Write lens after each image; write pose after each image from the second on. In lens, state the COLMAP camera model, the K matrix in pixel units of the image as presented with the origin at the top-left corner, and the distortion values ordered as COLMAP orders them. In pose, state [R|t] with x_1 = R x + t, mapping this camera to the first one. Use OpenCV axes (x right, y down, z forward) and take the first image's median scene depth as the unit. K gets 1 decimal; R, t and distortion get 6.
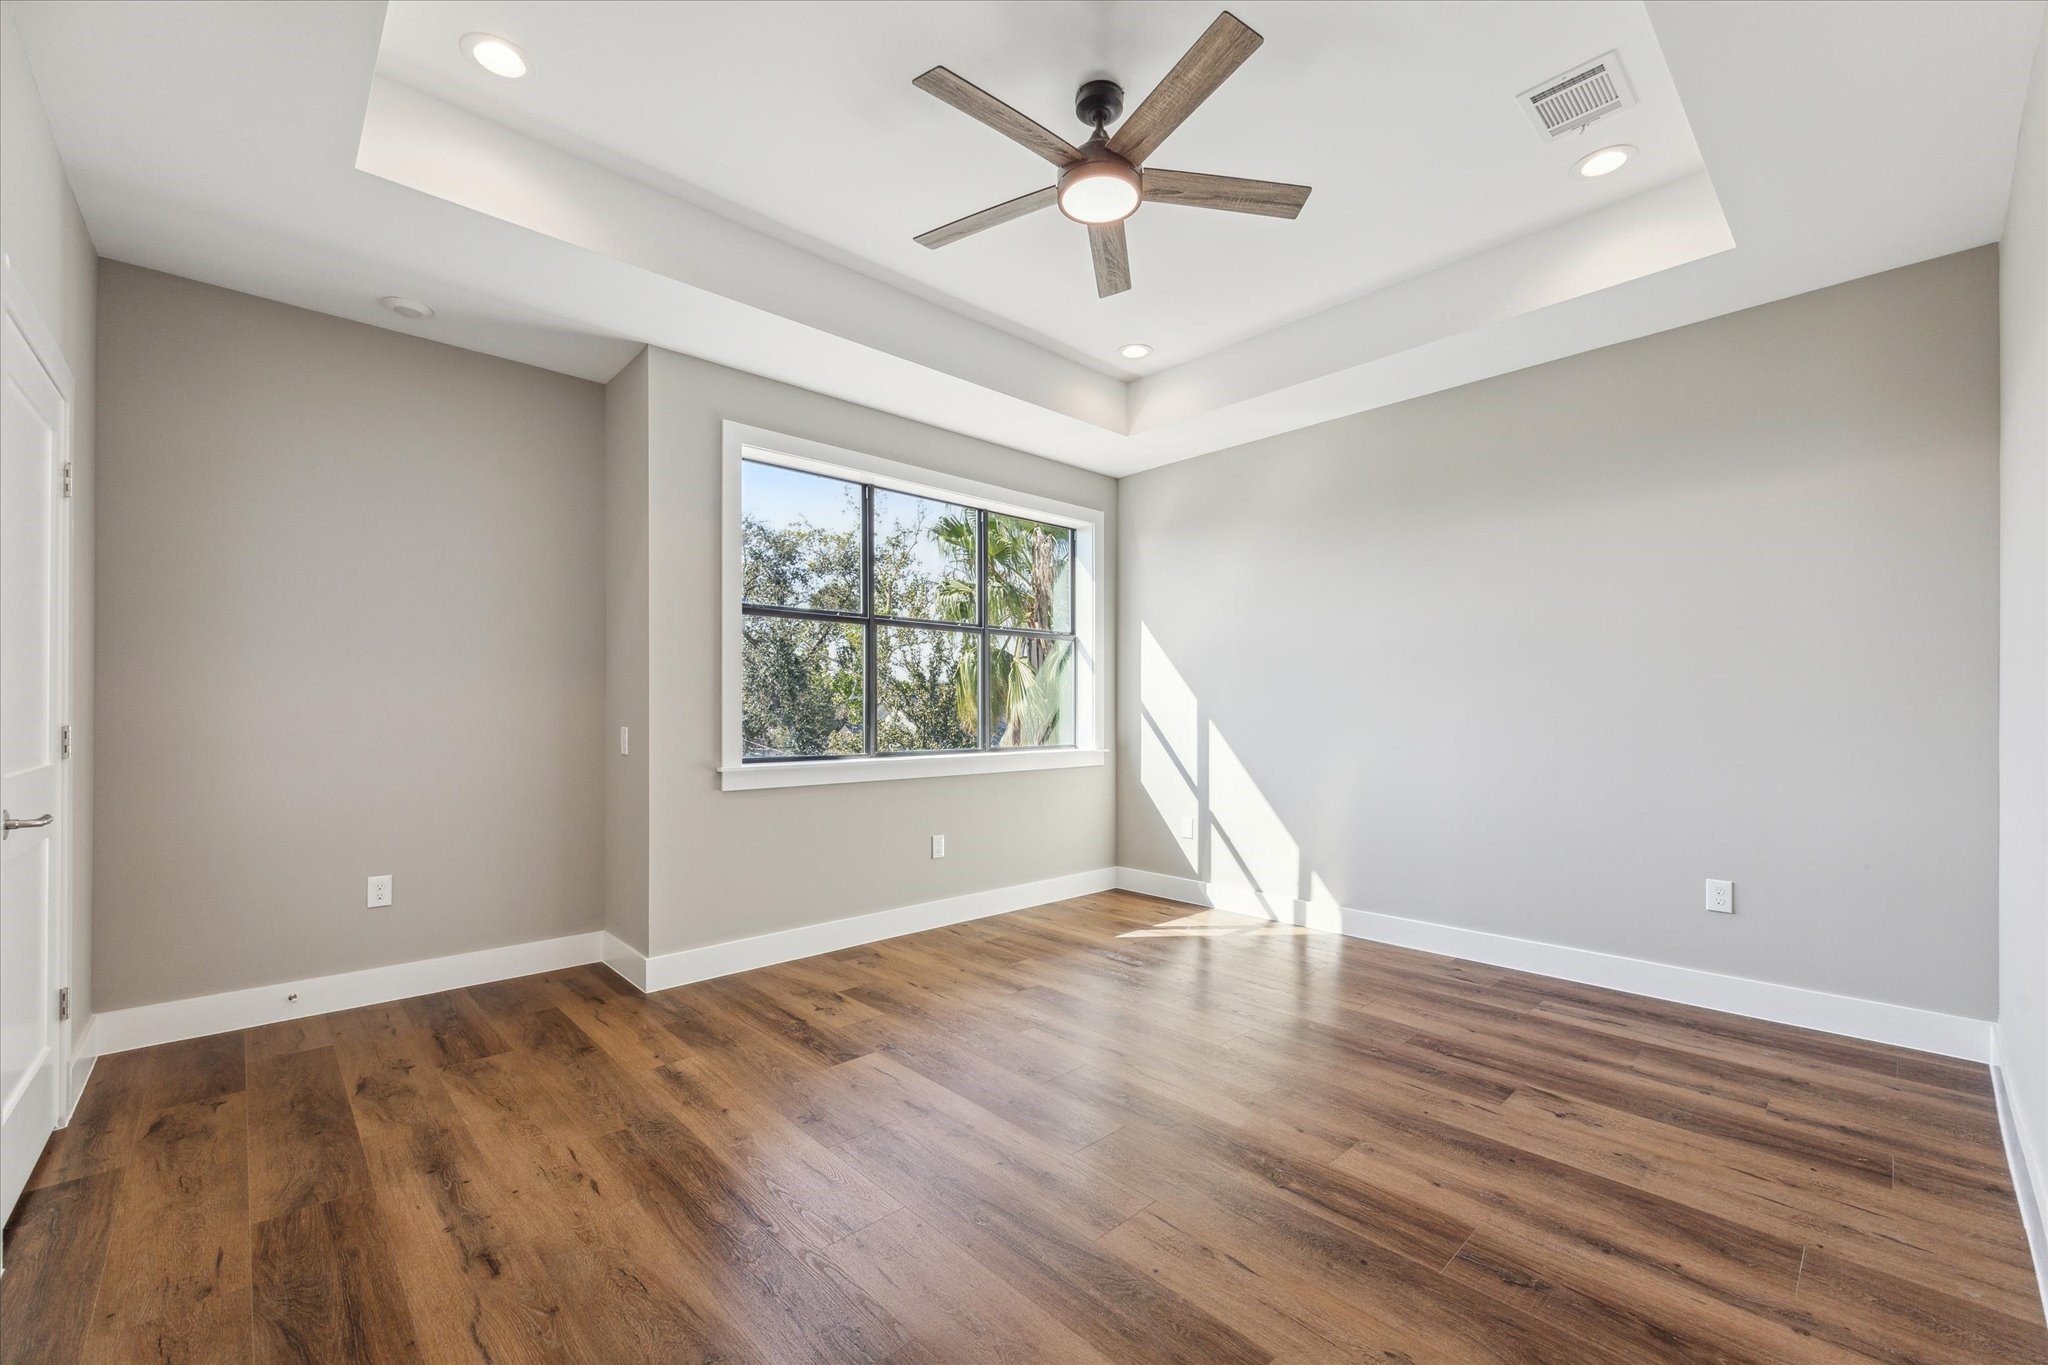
lens RADIAL K [[828.1, 0, 1034.8], [0, 828.1, 711.1], [0, 0, 1]] dist [-0.001420, -0.000247]
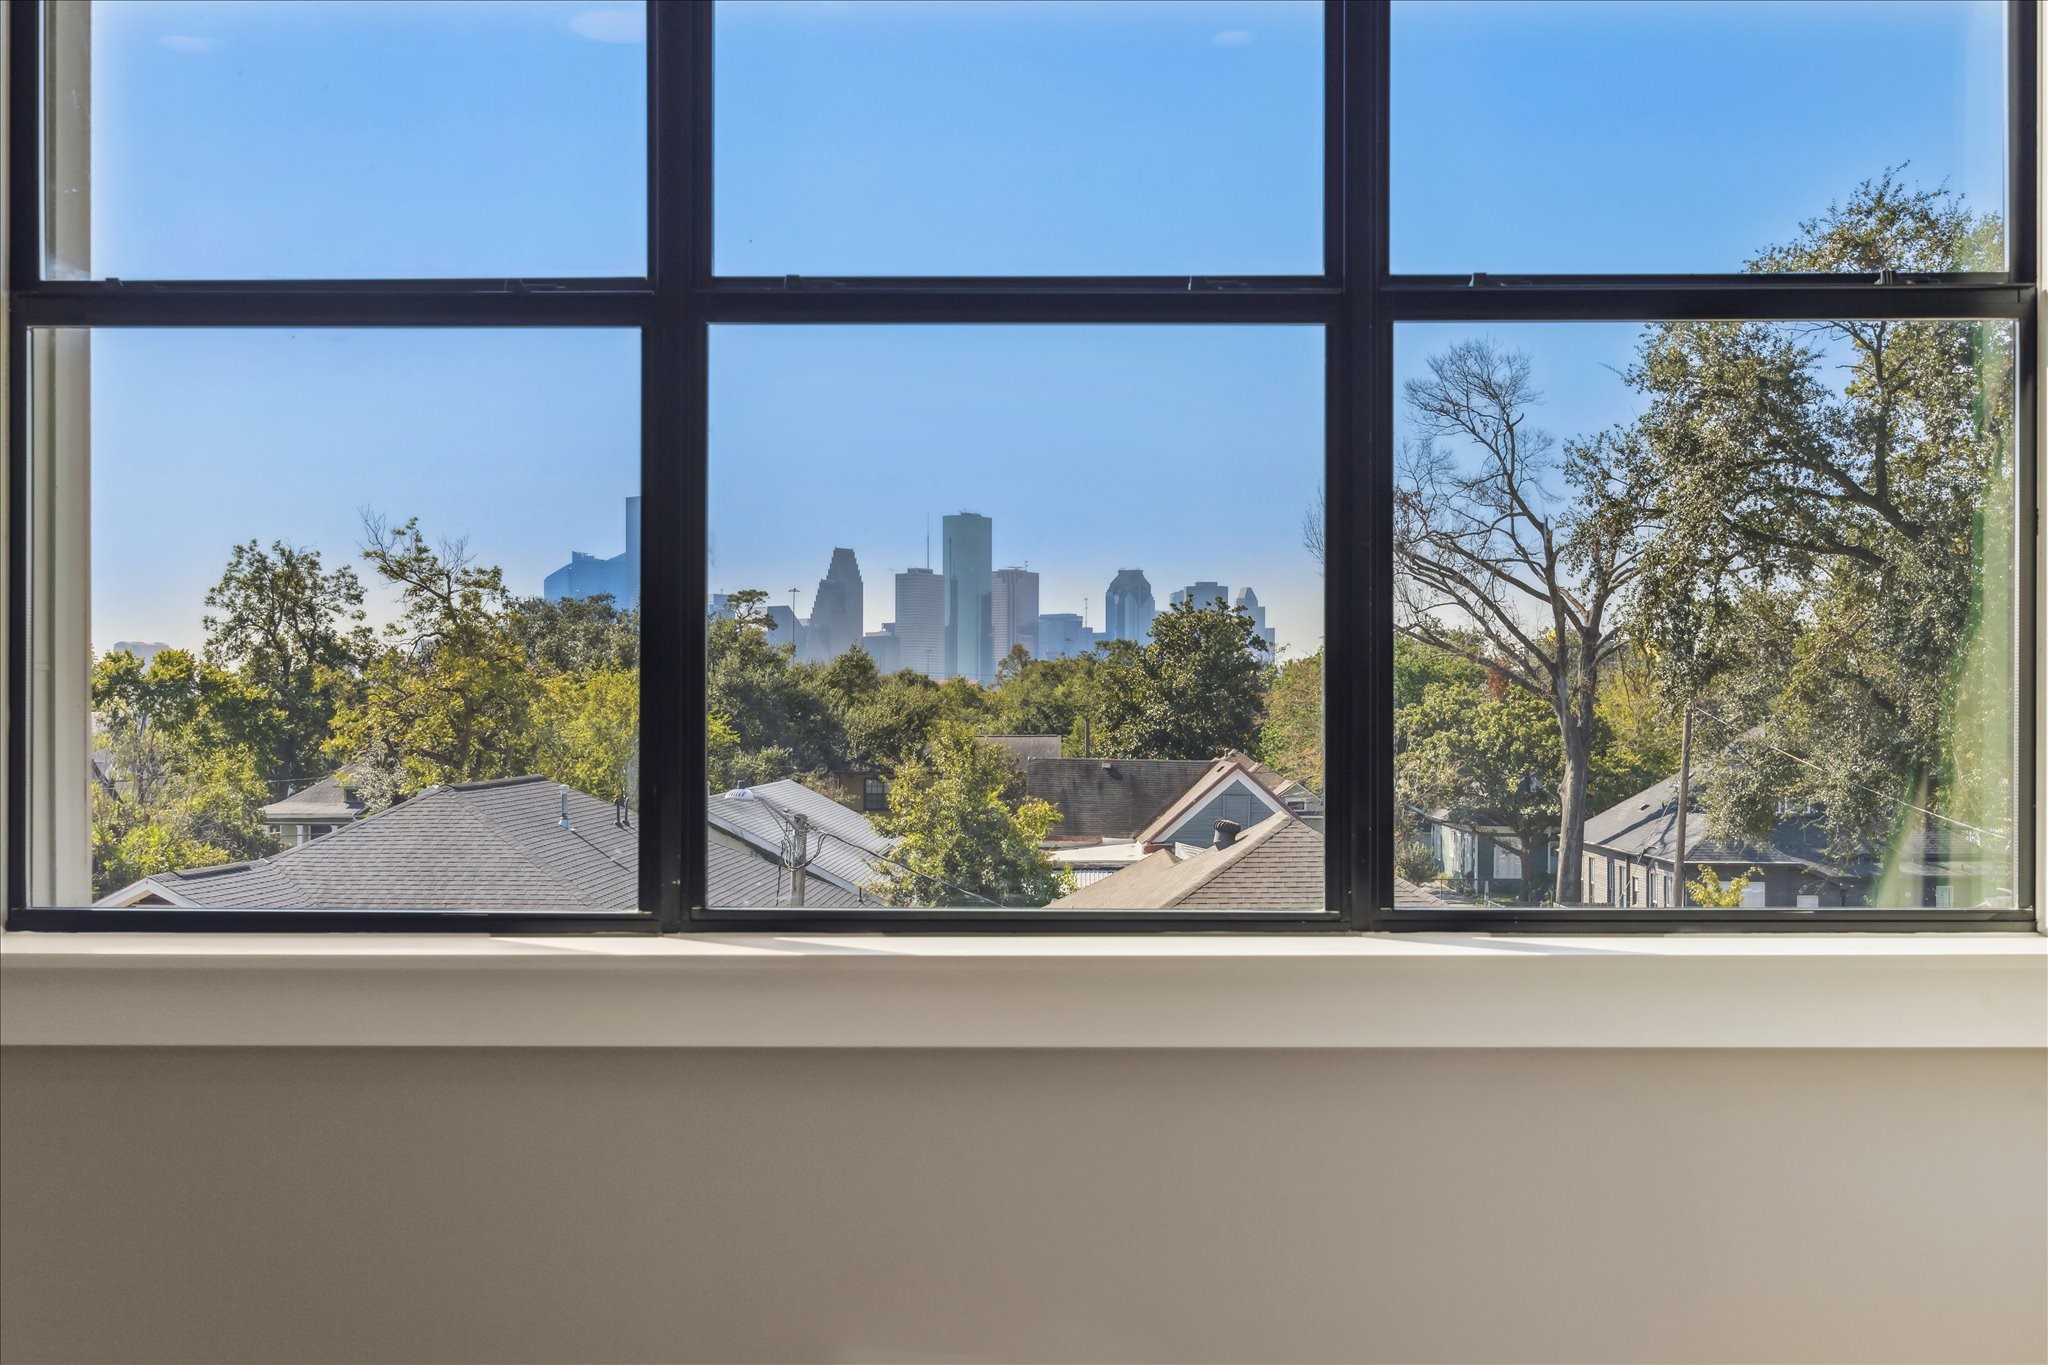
lens RADIAL K [[2062.3, 0, 1022.9], [0, 2062.3, 748.0], [0, 0, 1]] dist [0.006637, 0.000000]
pose [[0.714059, 0.010147, -0.700012, 0.307237], [0.000290, 0.999891, 0.014790, -0.001511], [0.700086, -0.010764, 0.713978, 0.831339]]
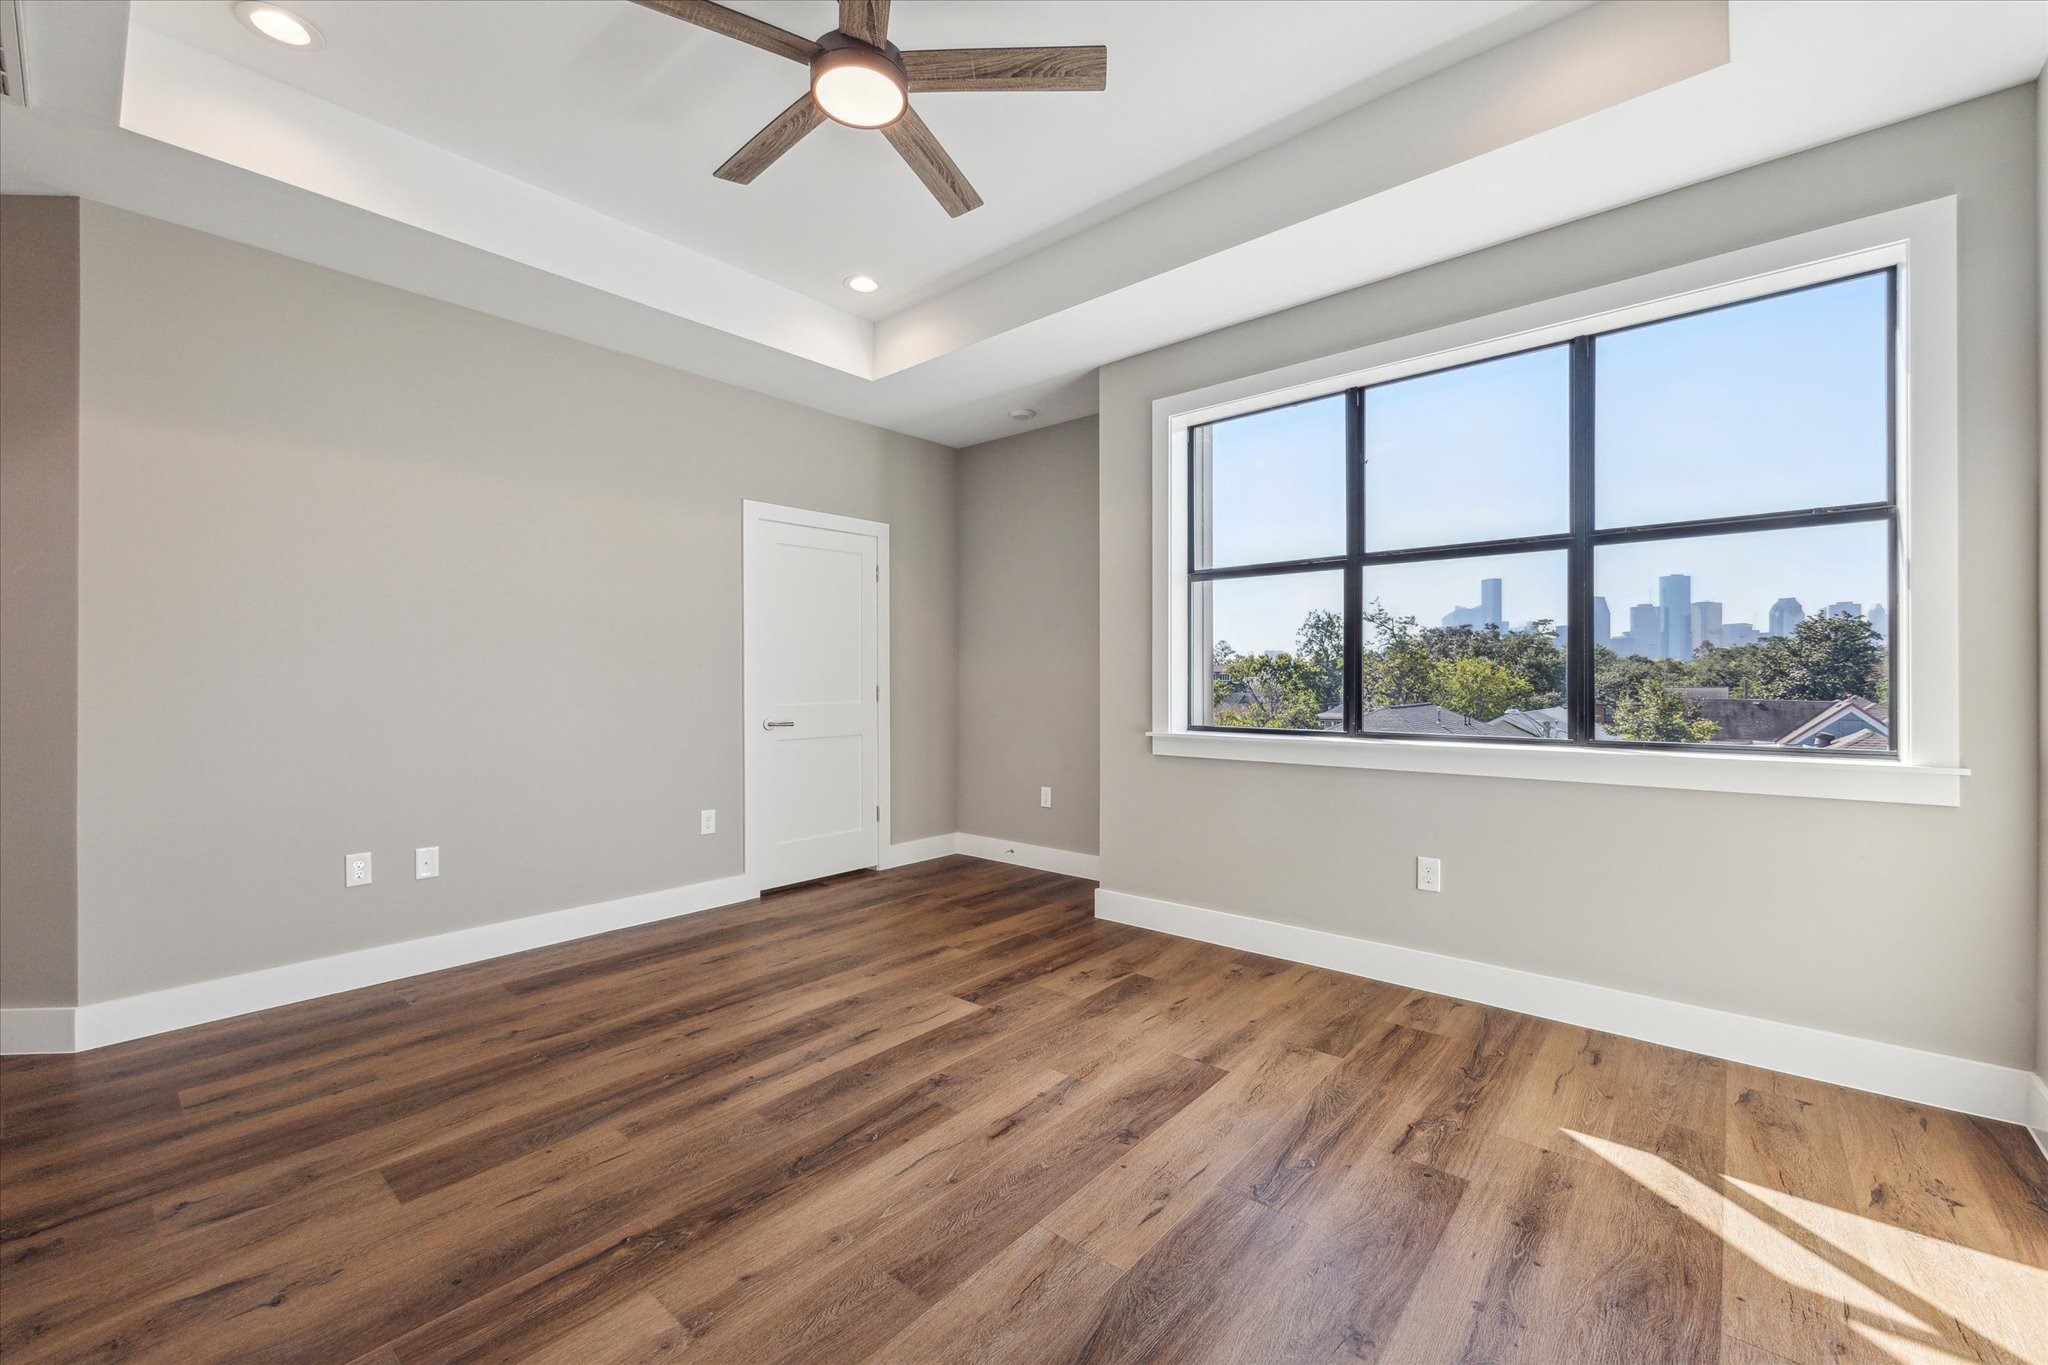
lens RADIAL K [[828.1, 0, 1027.6], [0, 828.1, 680.5], [0, 0, 1]] dist [-0.001420, -0.000247]
pose [[0.101533, 0.000386, -0.994832, 0.674361], [0.002989, 0.999995, 0.000693, 0.001178], [0.994828, -0.003044, 0.101531, 0.756335]]
